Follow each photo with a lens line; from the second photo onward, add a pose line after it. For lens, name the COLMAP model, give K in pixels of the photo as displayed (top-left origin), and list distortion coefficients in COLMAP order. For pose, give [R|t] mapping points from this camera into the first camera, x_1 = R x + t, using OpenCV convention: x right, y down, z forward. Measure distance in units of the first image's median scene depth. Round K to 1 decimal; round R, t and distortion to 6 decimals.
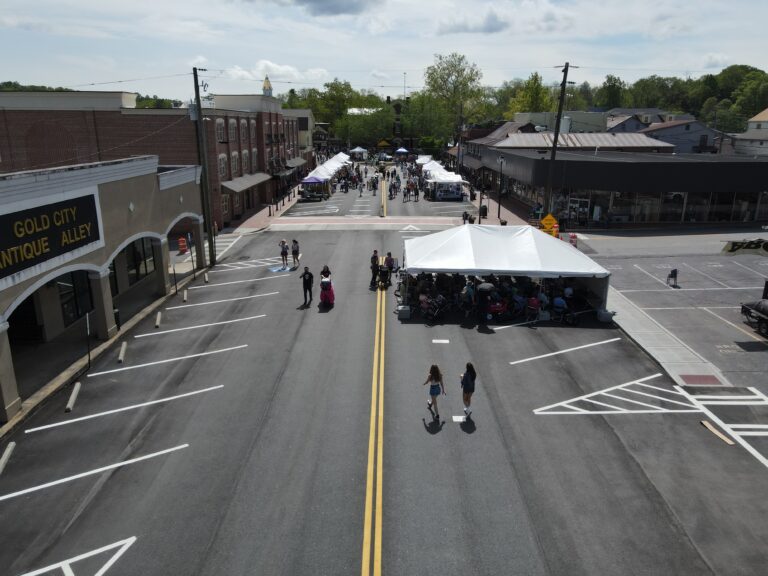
lens RADIAL K [[561.1, 0, 387.5], [0, 561.1, 286.6], [0, 0, 1]] dist [0.015951, -0.003069]
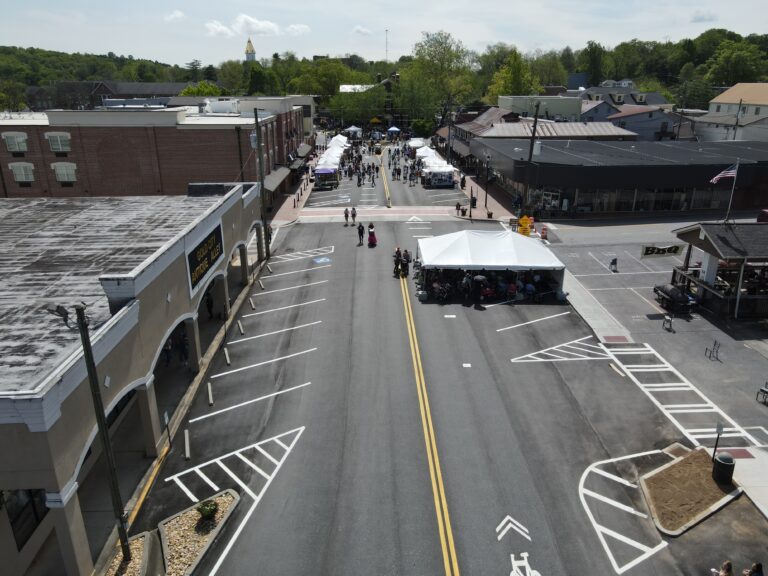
lens RADIAL K [[561.1, 0, 388.5], [0, 561.1, 288.9], [0, 0, 1]] dist [0.015951, -0.003069]
pose [[0.999440, -0.015439, 0.029682, -0.100427], [0.013242, 0.997255, 0.072851, -0.077451], [-0.030726, -0.072418, 0.996901, -0.427734]]
